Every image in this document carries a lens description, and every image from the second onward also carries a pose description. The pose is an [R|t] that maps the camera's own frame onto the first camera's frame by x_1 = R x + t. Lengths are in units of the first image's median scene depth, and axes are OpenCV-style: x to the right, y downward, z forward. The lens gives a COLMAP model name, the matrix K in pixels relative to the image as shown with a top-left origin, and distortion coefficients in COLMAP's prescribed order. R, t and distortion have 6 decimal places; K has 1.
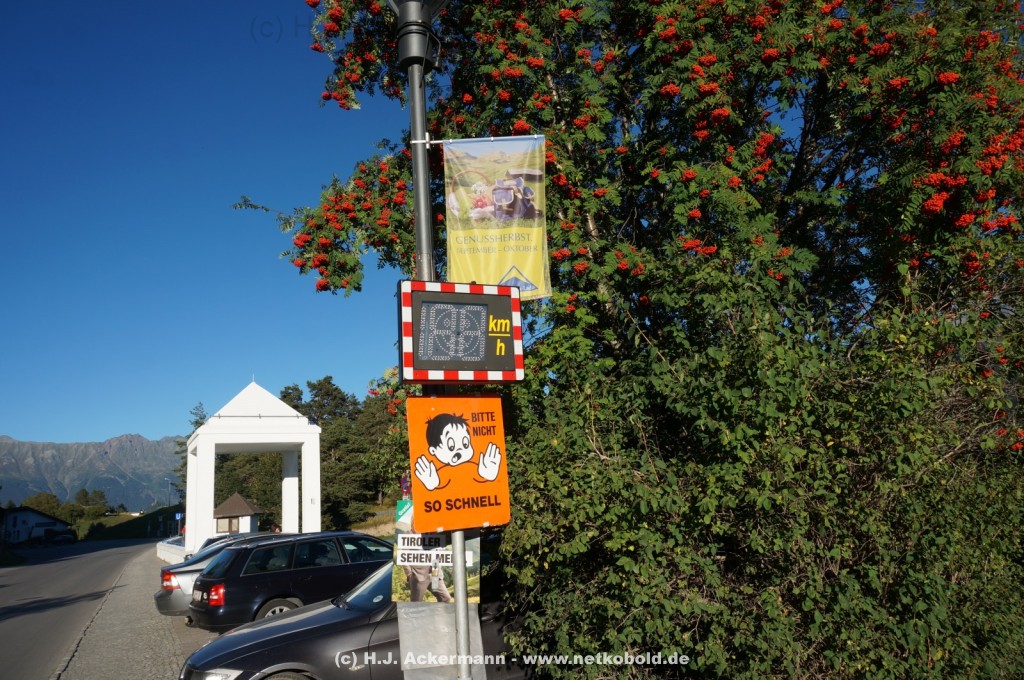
lens RADIAL K [[669.0, 0, 512.0], [0, 669.0, 340.0], [0, 0, 1]] dist [-0.032038, 0.002503]
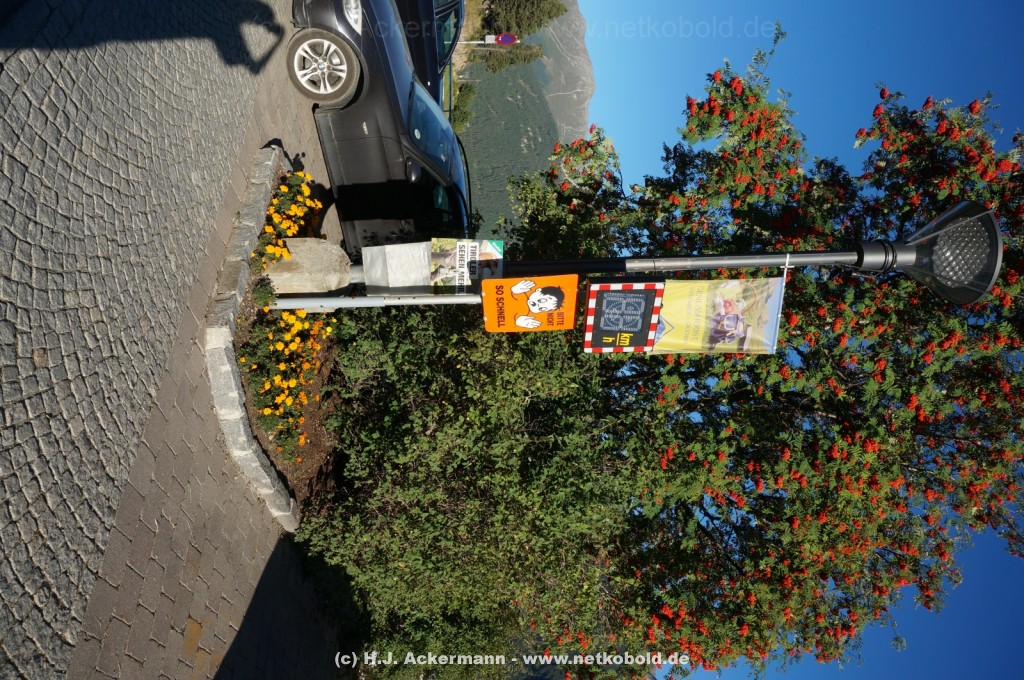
lens RADIAL K [[673.2, 0, 512.0], [0, 673.2, 340.0], [0, 0, 1]] dist [-0.050633, 0.001455]
pose [[-0.049827, 0.930920, 0.361808, -0.498753], [-0.981558, -0.112582, 0.154494, -0.007626], [0.184554, -0.347438, 0.919362, -0.318107]]
